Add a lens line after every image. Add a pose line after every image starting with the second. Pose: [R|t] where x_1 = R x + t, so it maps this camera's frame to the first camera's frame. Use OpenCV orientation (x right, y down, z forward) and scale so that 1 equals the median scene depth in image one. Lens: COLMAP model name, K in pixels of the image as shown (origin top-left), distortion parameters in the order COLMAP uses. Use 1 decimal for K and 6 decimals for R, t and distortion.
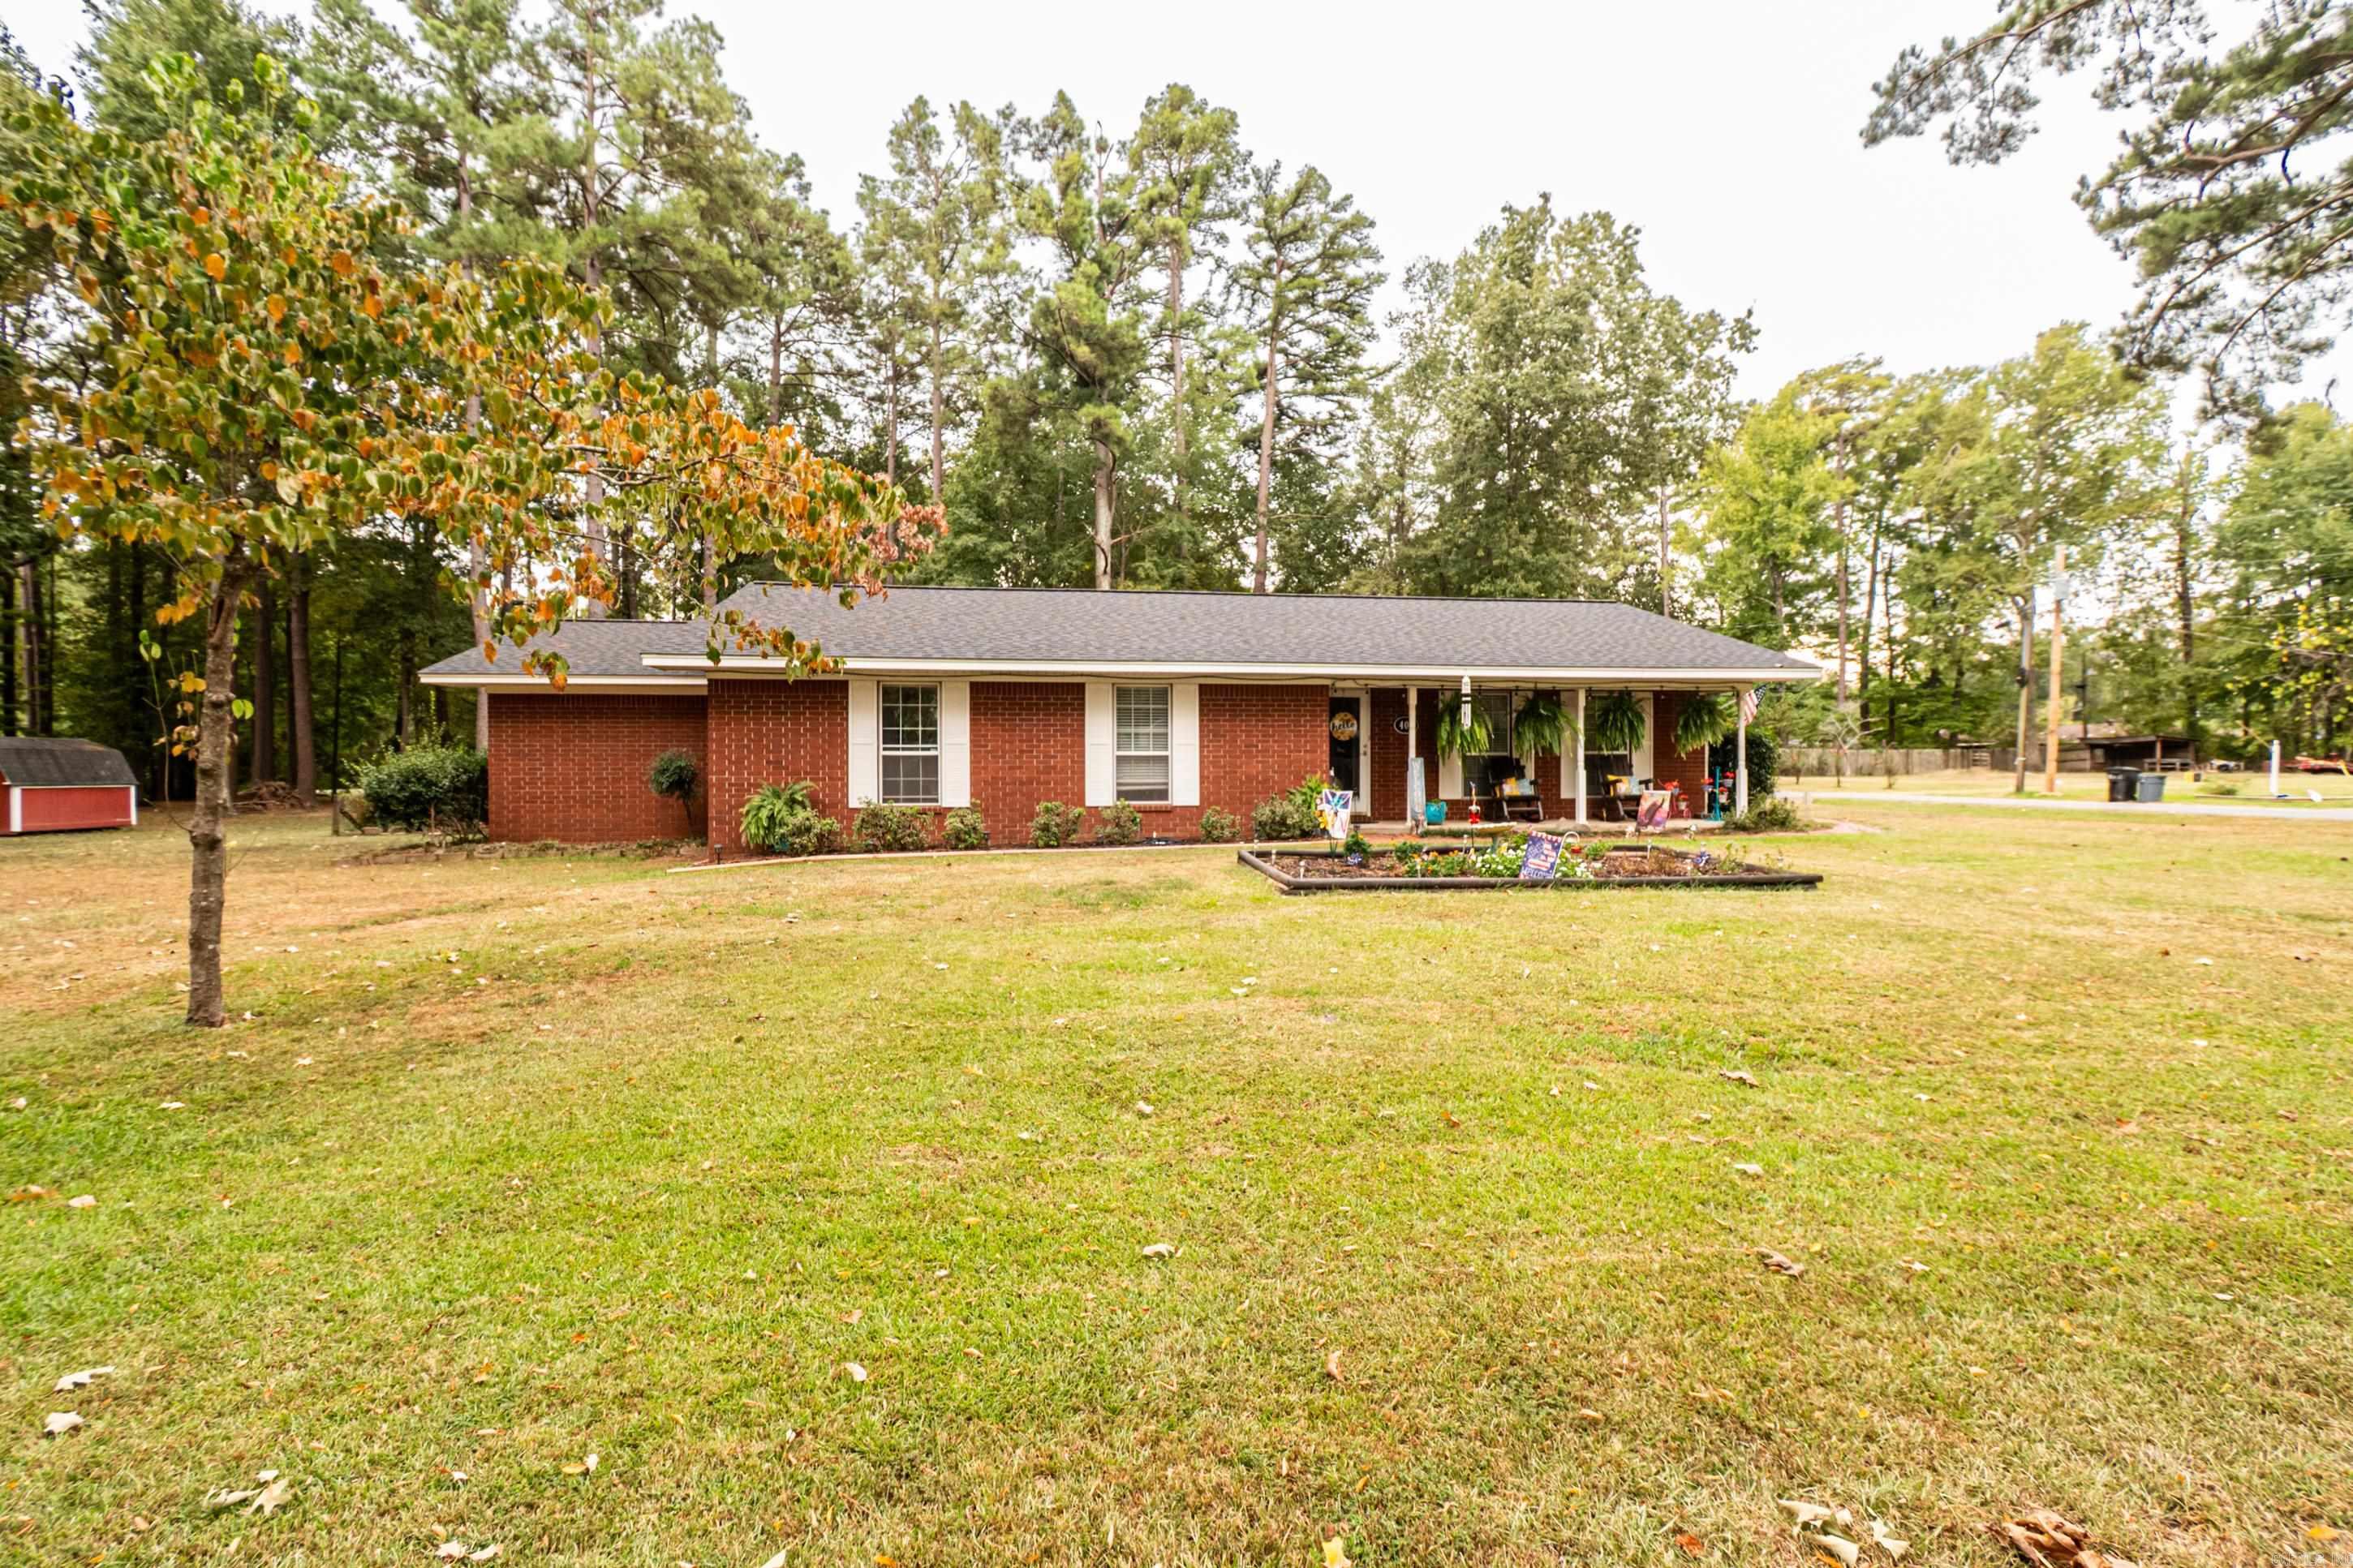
lens RADIAL K [[1028.0, 0, 1178.7], [0, 1028.0, 779.1], [0, 0, 1]] dist [0.002661, -0.000358]
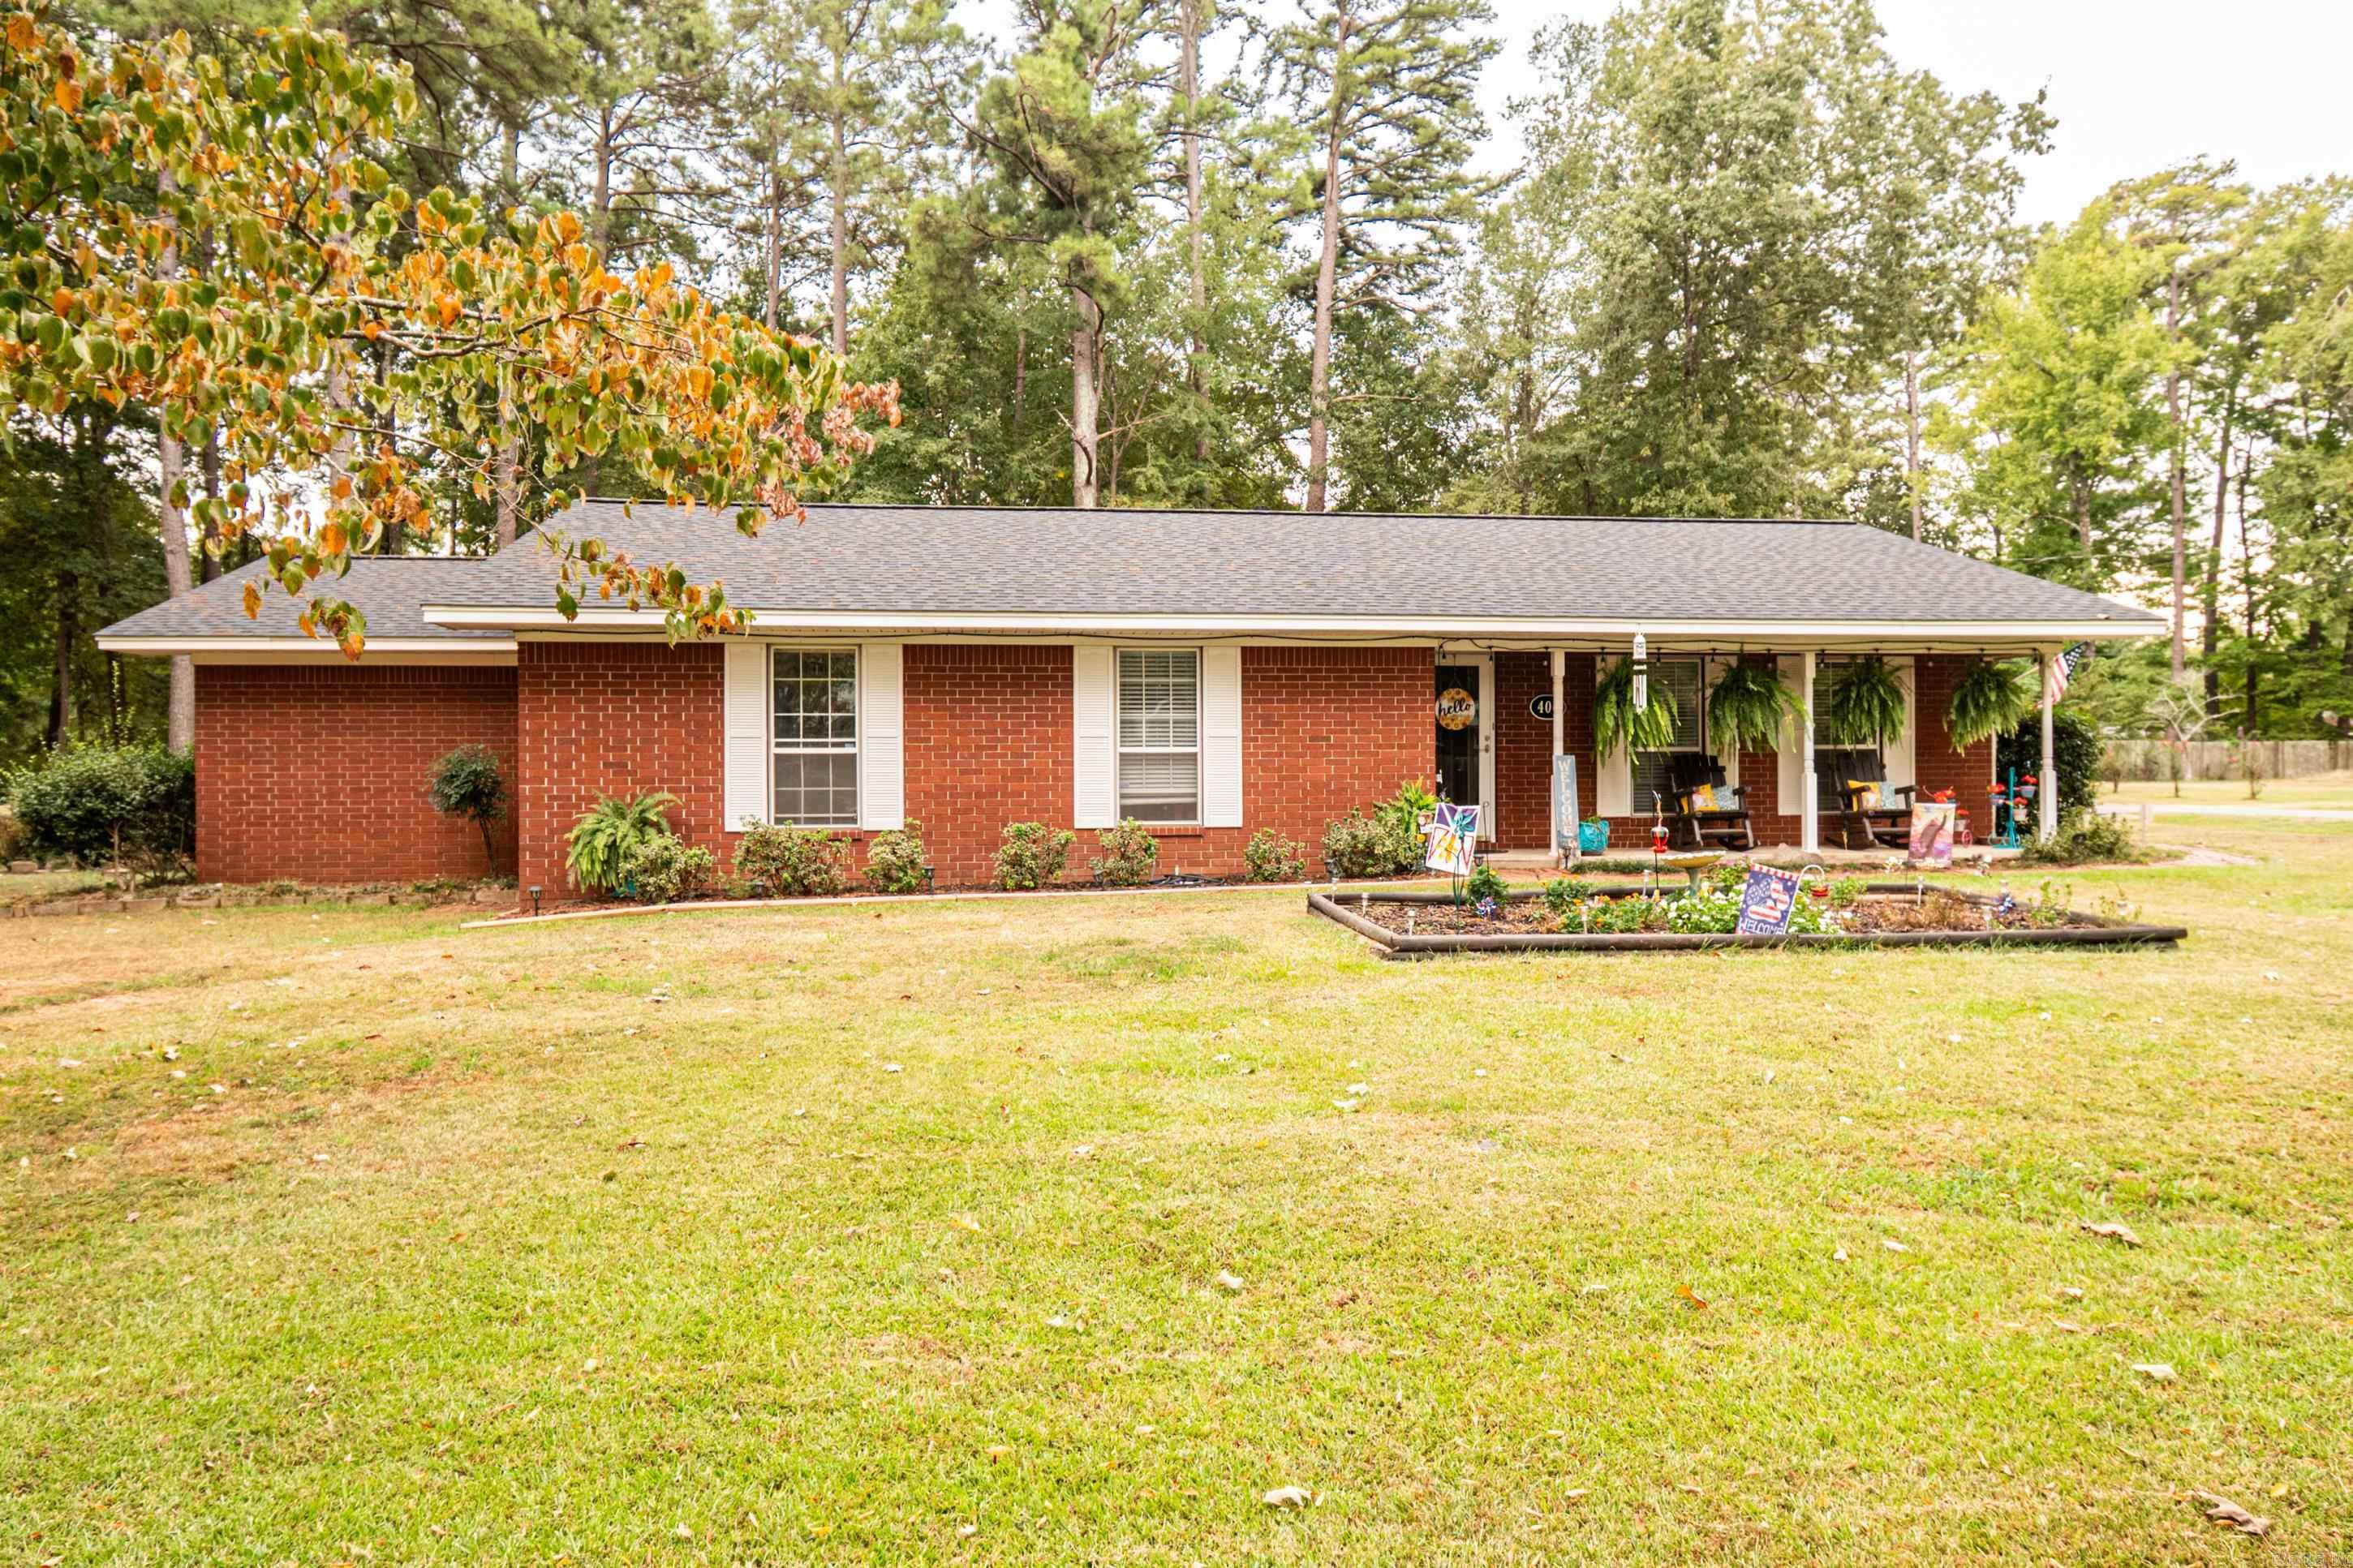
lens RADIAL K [[1521.5, 0, 1176.5], [0, 1521.5, 784.0], [0, 0, 1]] dist [-0.009663, 0.004605]
pose [[0.999952, -0.002785, -0.009408, -0.012933], [0.002760, 0.999993, -0.002686, -0.000017], [0.009415, 0.002660, 0.999952, 0.002490]]
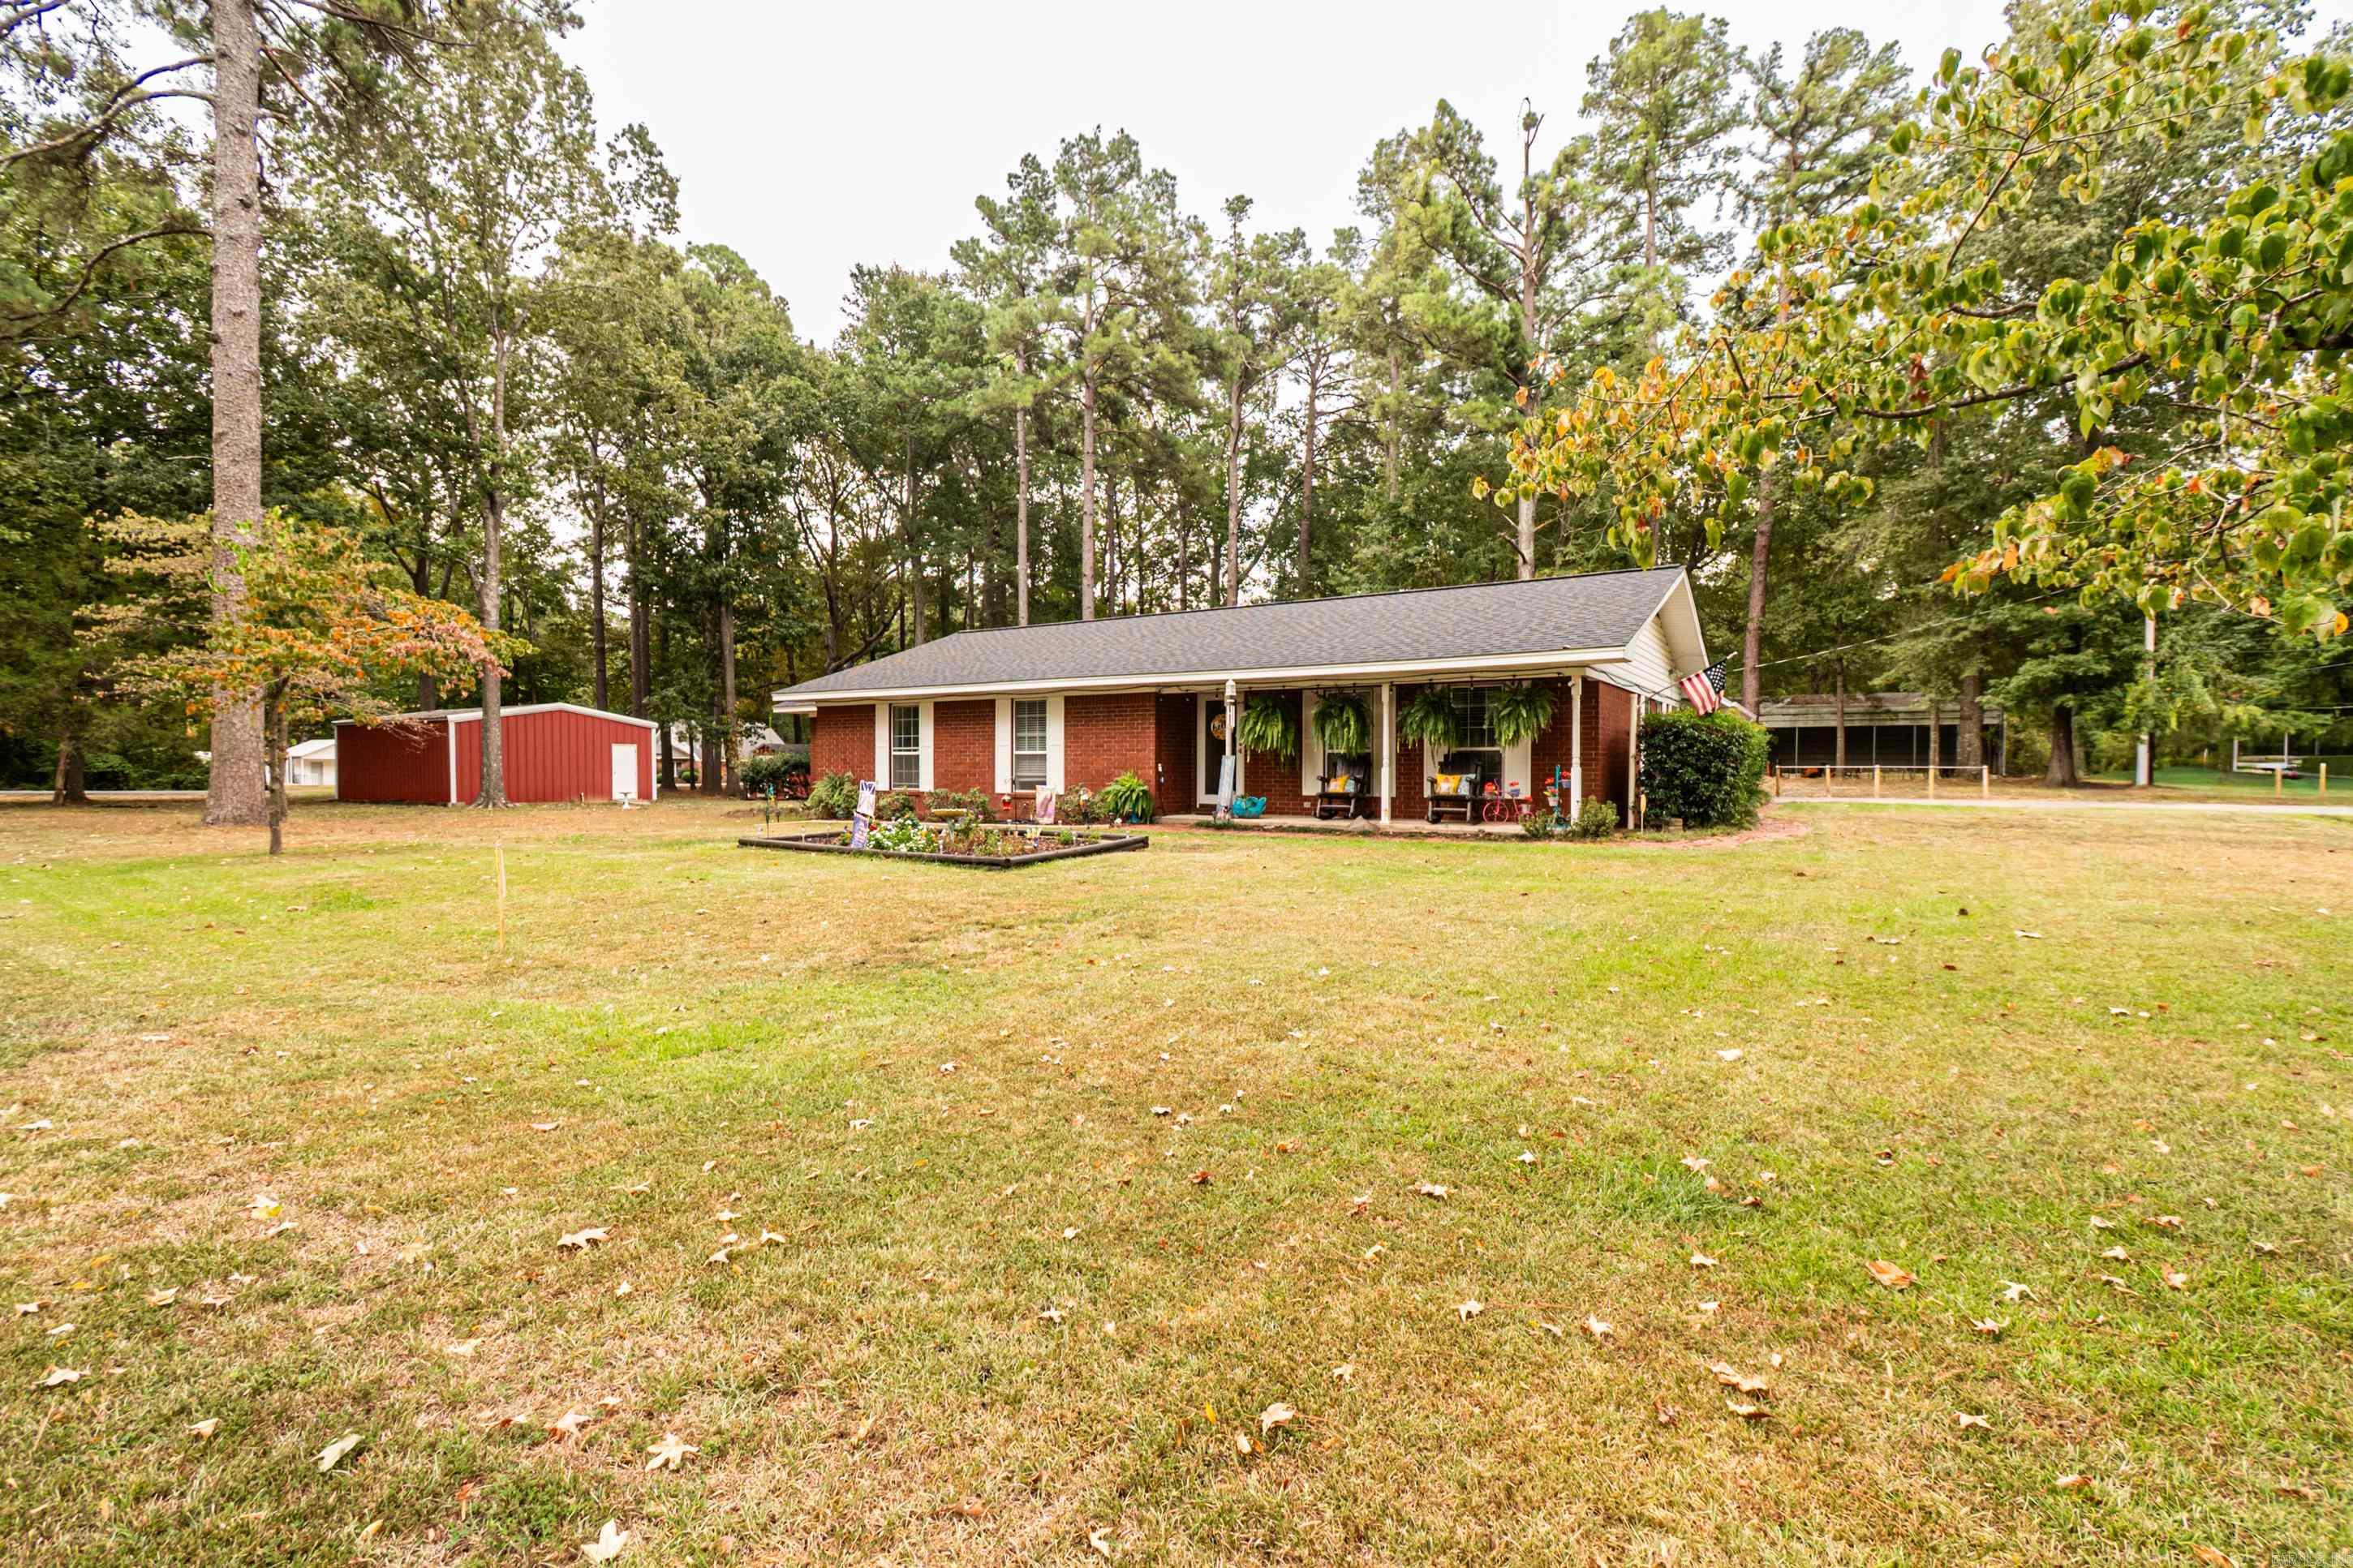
lens RADIAL K [[1028.0, 0, 1178.7], [0, 1028.0, 779.1], [0, 0, 1]] dist [0.002661, -0.000358]
pose [[0.773732, 0.012212, -0.633395, 0.834807], [-0.009249, 0.999925, 0.007980, -0.003530], [0.633445, -0.000316, 0.773788, 0.118173]]
